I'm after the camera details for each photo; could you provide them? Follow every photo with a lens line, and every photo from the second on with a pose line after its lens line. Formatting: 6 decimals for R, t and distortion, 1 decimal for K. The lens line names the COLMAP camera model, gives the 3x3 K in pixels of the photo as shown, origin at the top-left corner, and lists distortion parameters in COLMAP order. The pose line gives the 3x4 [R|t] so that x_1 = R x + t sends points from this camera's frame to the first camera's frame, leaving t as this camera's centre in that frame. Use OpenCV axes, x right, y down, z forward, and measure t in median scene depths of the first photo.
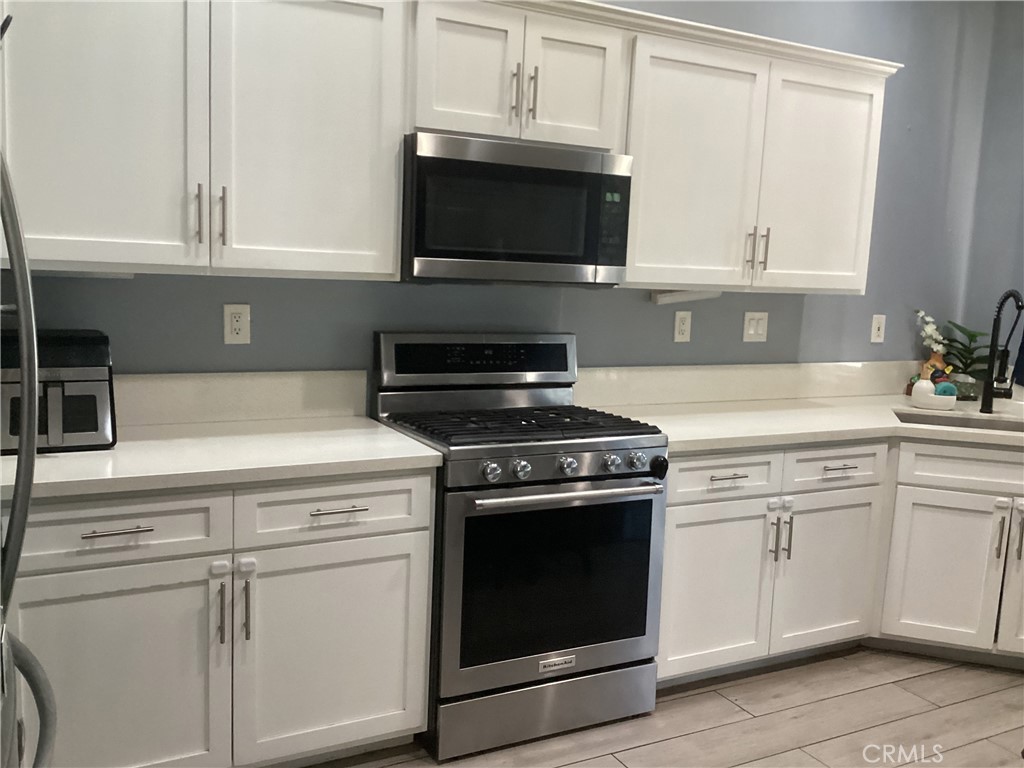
lens RADIAL K [[915.1, 0, 504.7], [0, 915.1, 382.3], [0, 0, 1]] dist [0.085153, -0.125041]
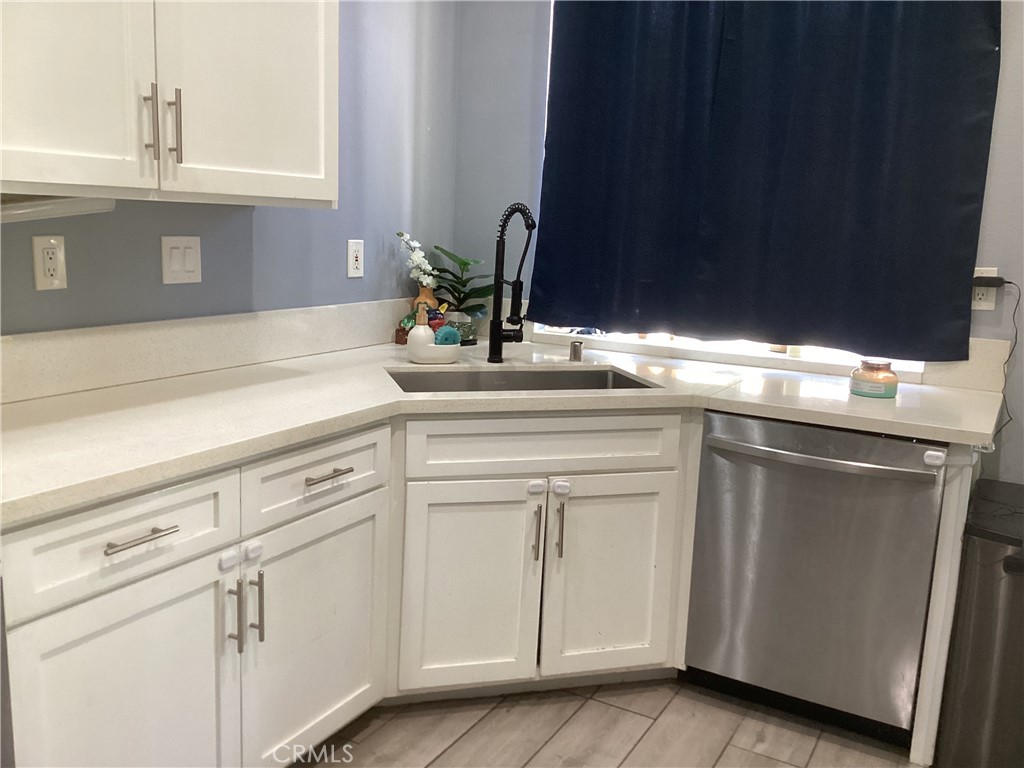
lens RADIAL K [[915.1, 0, 518.9], [0, 915.1, 374.5], [0, 0, 1]] dist [0.085153, -0.125041]
pose [[0.835330, -0.100180, 0.540544, 0.130277], [0.065475, 0.994387, 0.083110, -0.022123], [-0.545836, -0.034032, 0.837201, 0.382370]]
